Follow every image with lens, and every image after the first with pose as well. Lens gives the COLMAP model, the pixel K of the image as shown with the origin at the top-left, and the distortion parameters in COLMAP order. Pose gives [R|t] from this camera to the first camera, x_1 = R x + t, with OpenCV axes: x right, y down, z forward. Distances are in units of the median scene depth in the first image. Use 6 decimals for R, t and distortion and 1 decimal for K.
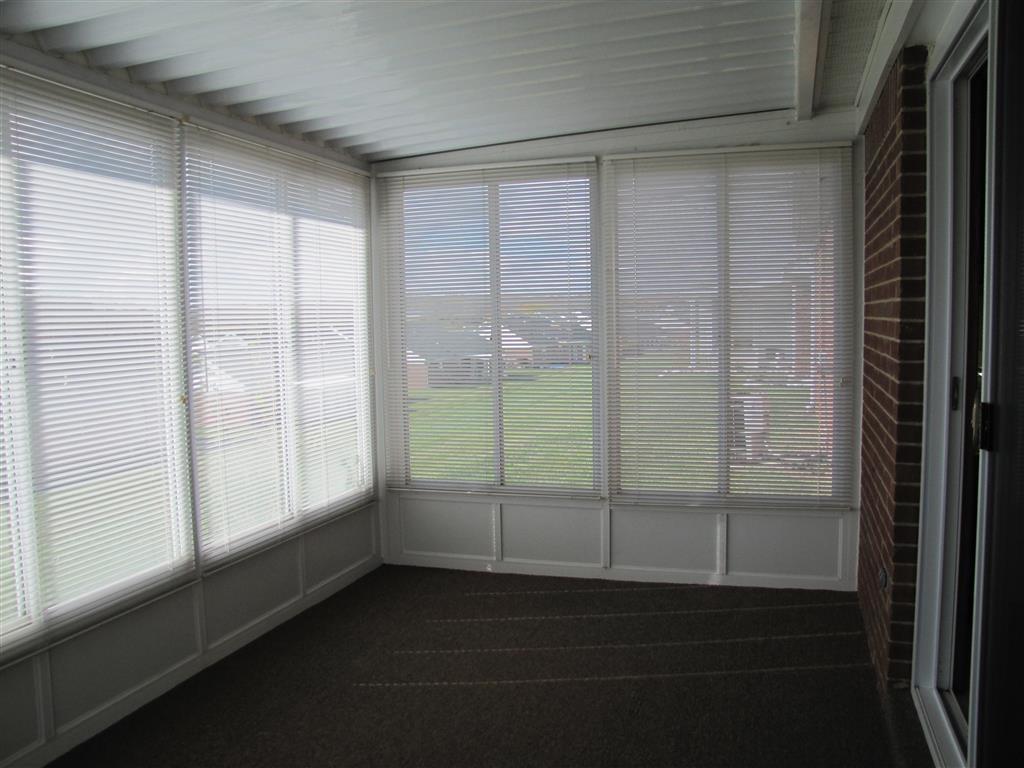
lens RADIAL K [[843.2, 0, 516.2], [0, 843.2, 381.0], [0, 0, 1]] dist [-0.197346, 0.120890]
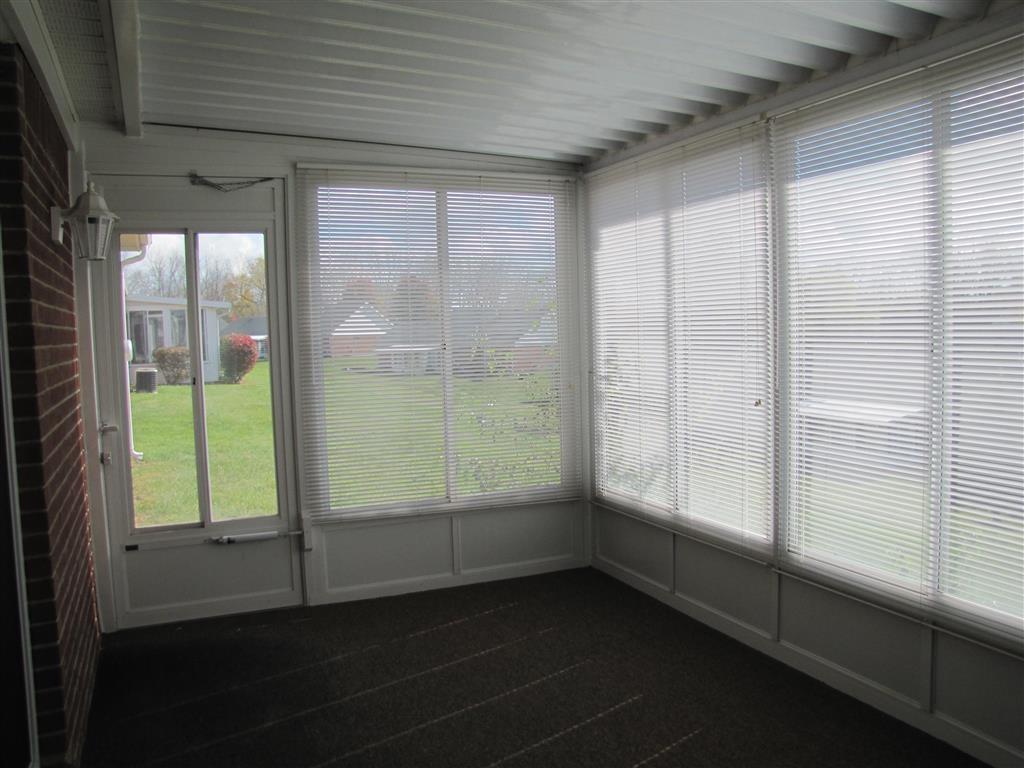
lens RADIAL K [[843.2, 0, 516.2], [0, 843.2, 381.0], [0, 0, 1]] dist [-0.197346, 0.120890]
pose [[-0.745276, 0.085350, -0.661271, 0.507068], [-0.004341, 0.991131, 0.132818, -0.121752], [0.666742, 0.101856, -0.738295, 1.525573]]
